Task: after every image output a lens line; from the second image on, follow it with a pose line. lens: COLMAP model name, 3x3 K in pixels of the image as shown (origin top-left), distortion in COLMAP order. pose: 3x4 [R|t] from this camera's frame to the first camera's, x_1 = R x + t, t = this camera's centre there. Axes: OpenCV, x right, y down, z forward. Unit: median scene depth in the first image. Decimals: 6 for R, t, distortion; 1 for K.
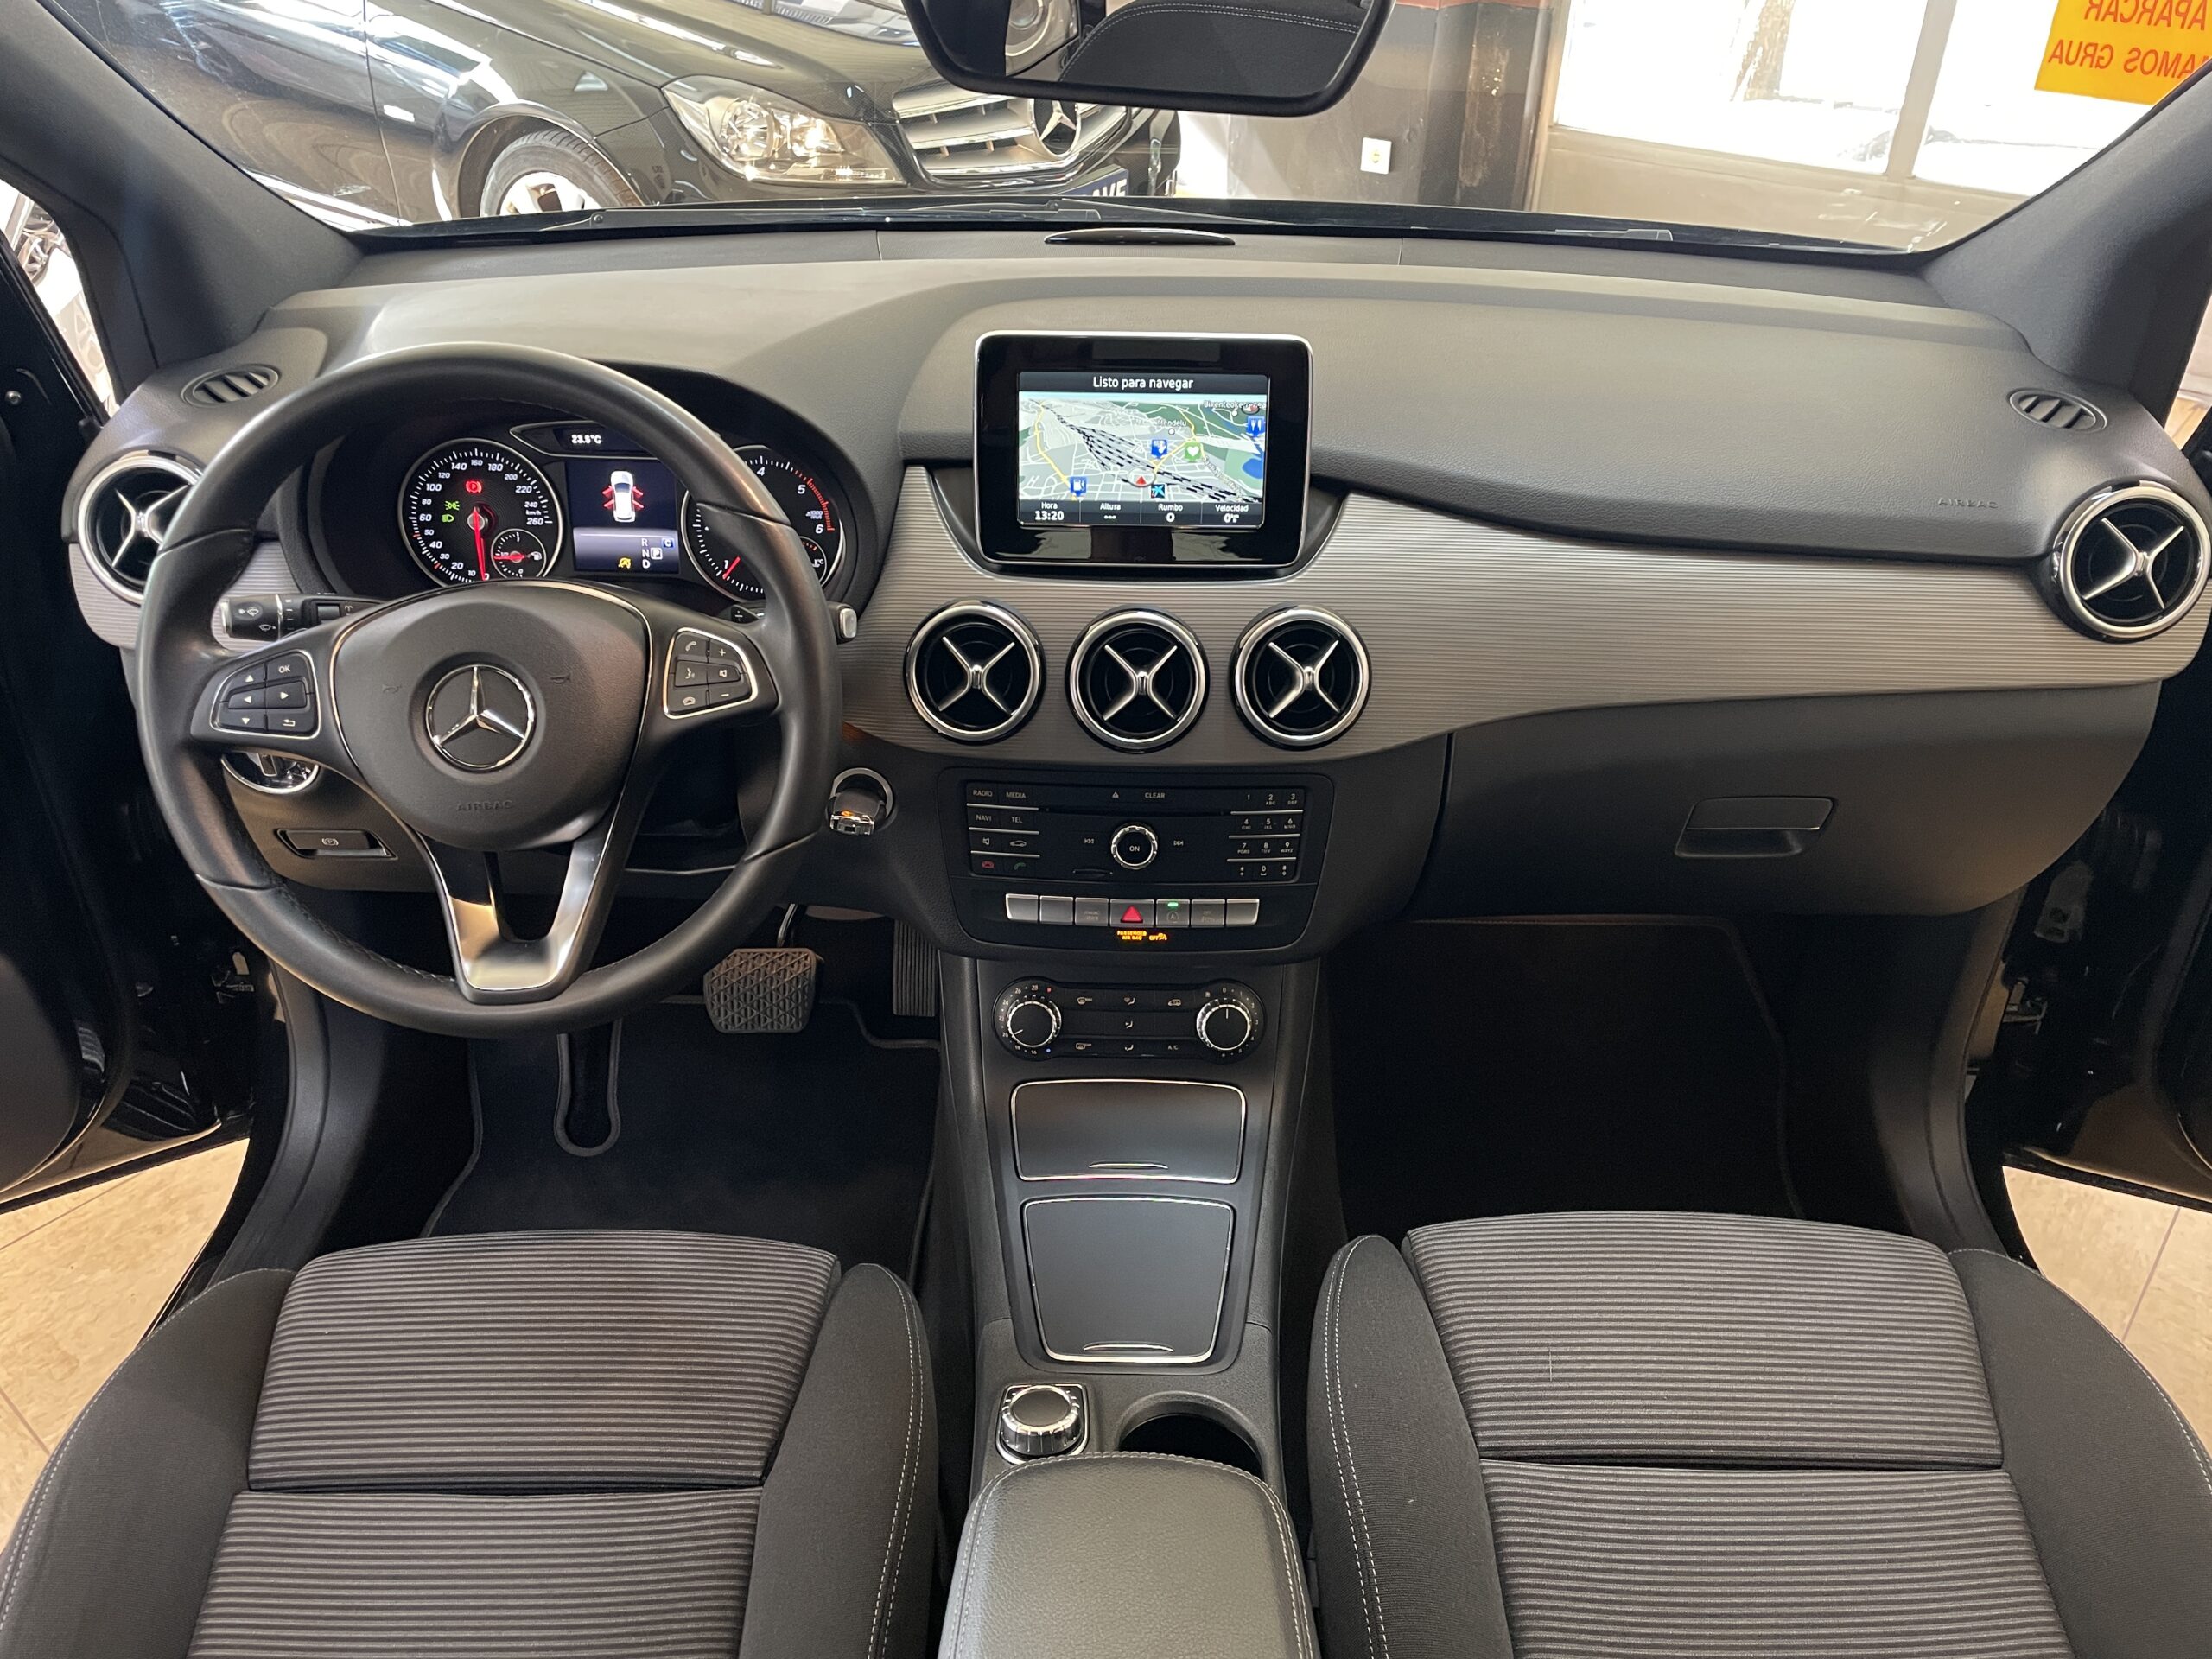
lens RADIAL K [[1639.6, 0, 1106.0], [0, 1639.6, 829.5], [0, 0, 1]] dist [-0.003083, -0.002969]
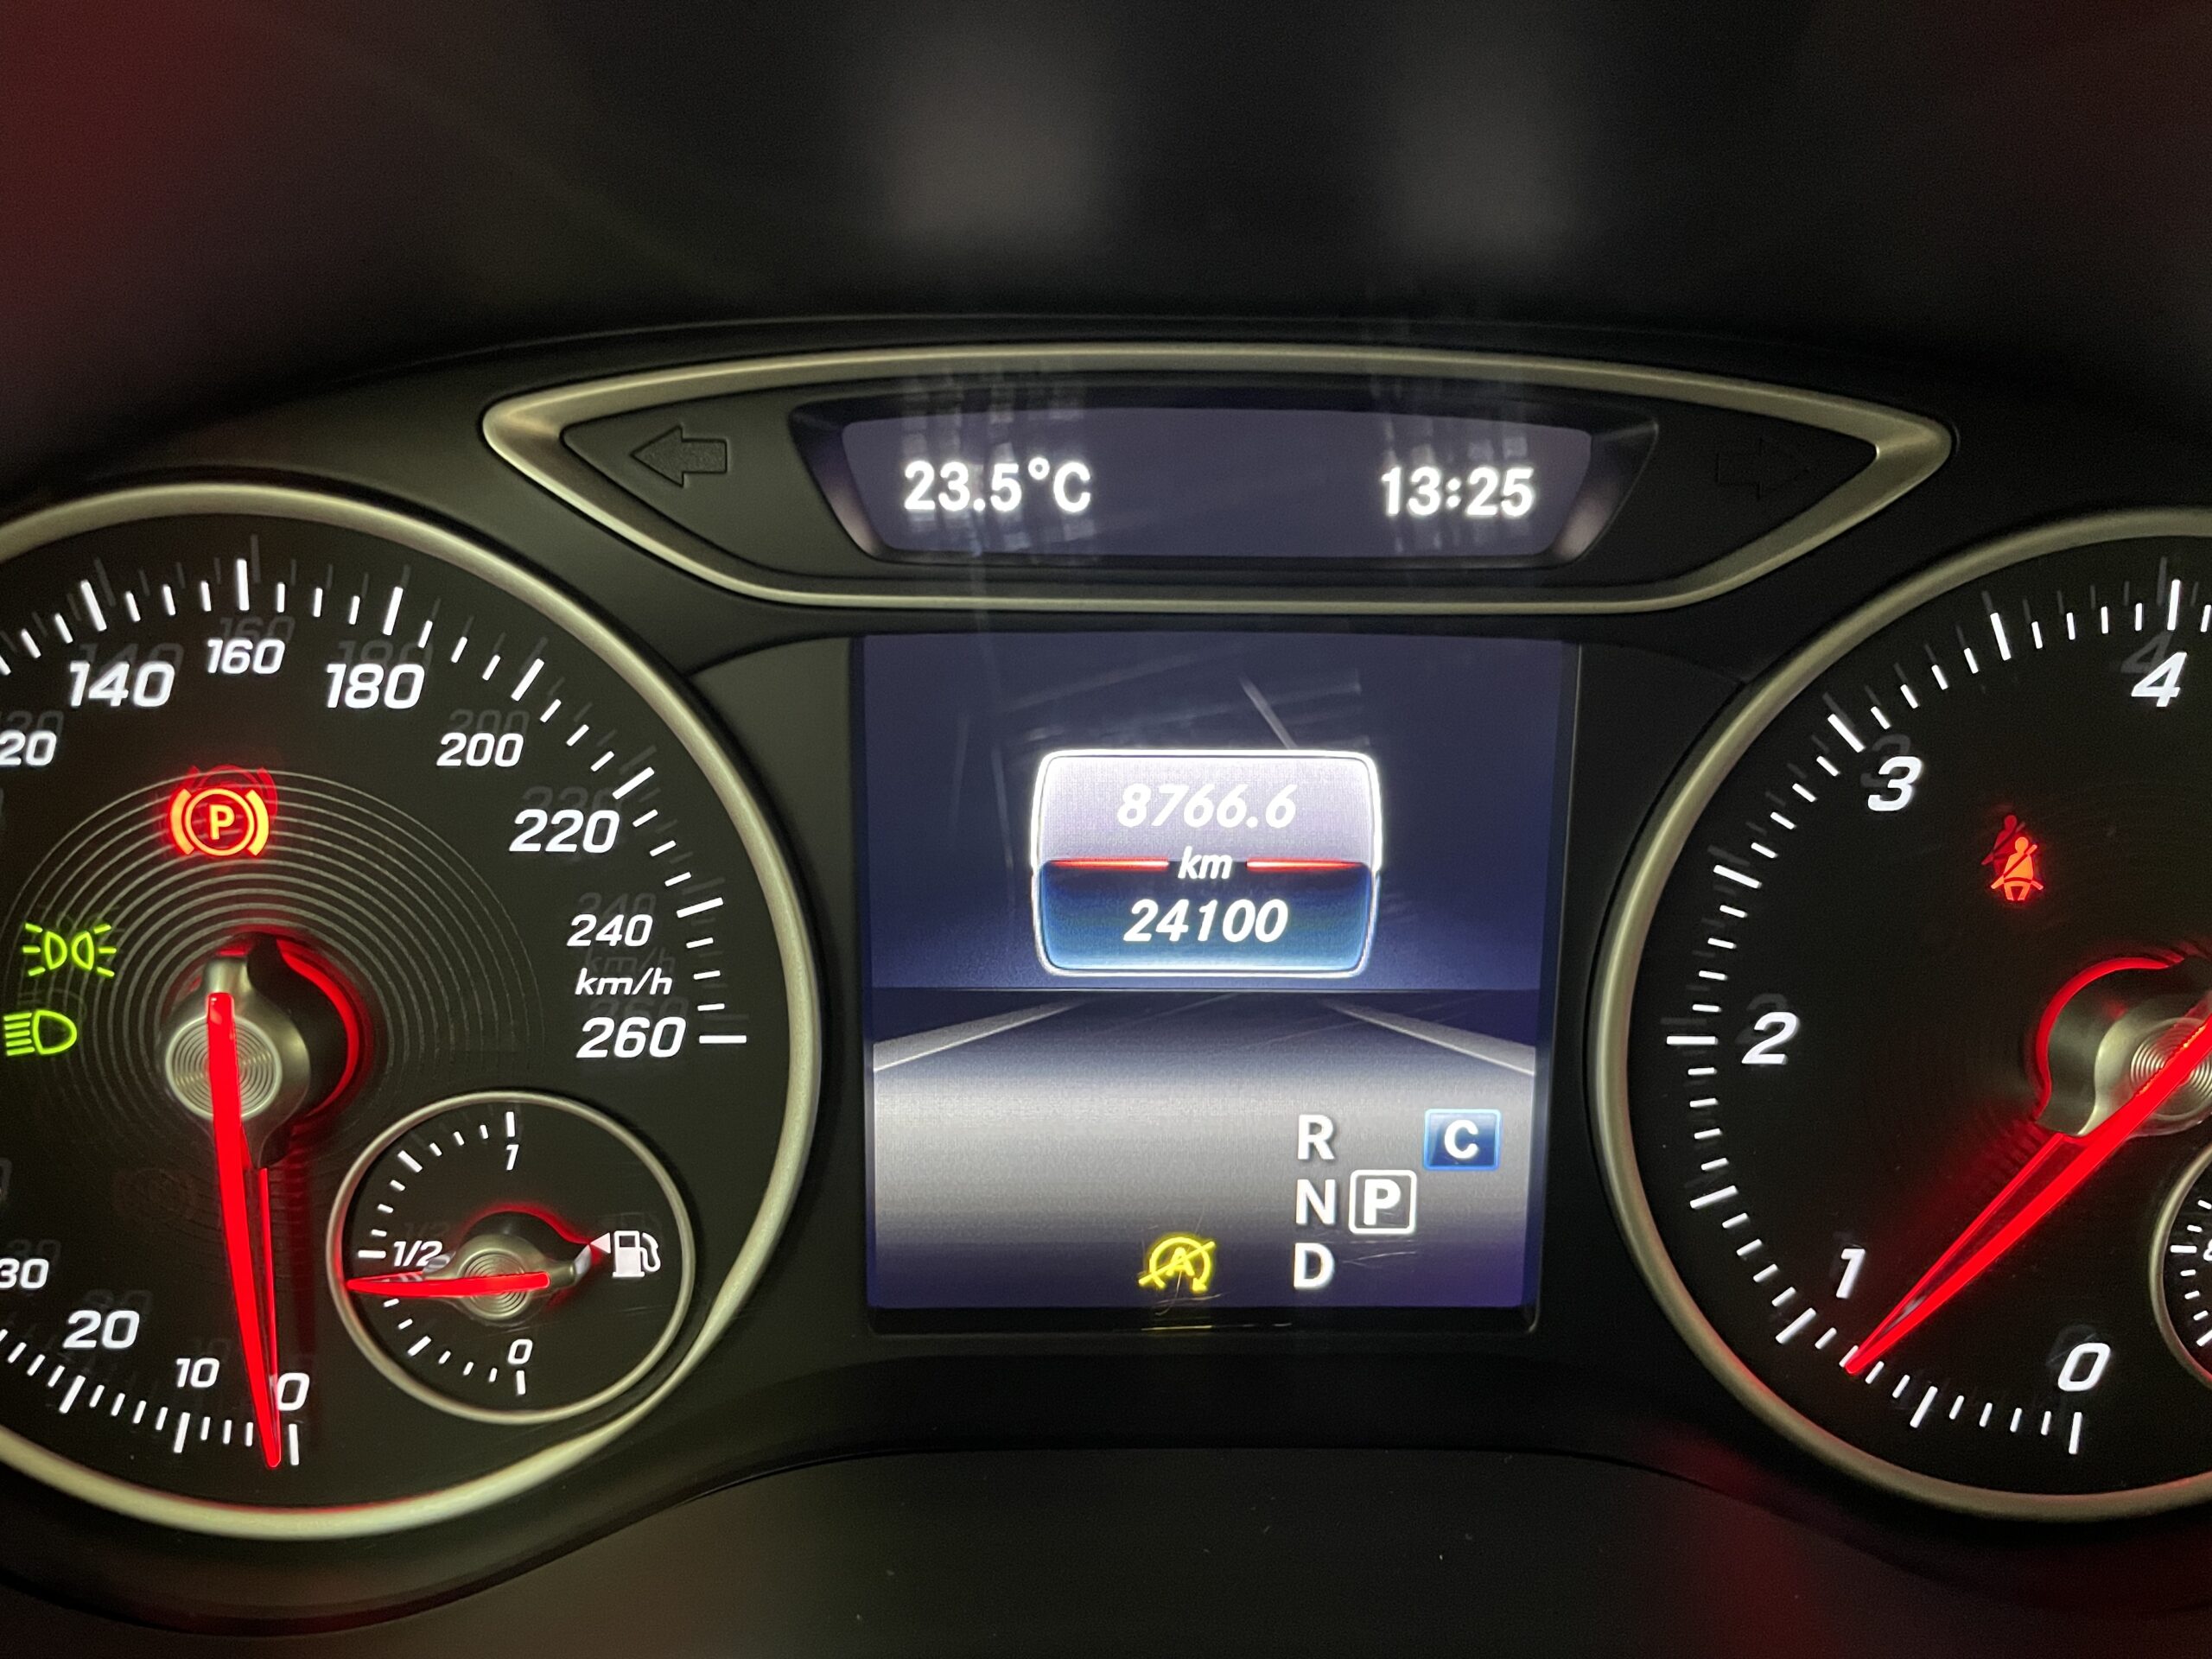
lens RADIAL K [[1639.6, 0, 1106.0], [0, 1639.6, 829.5], [0, 0, 1]] dist [-0.003083, -0.002969]
pose [[0.999384, -0.021994, 0.027359, -0.310066], [0.026258, 0.985643, -0.166790, -0.181410], [-0.023298, 0.167406, 0.985613, 0.851814]]
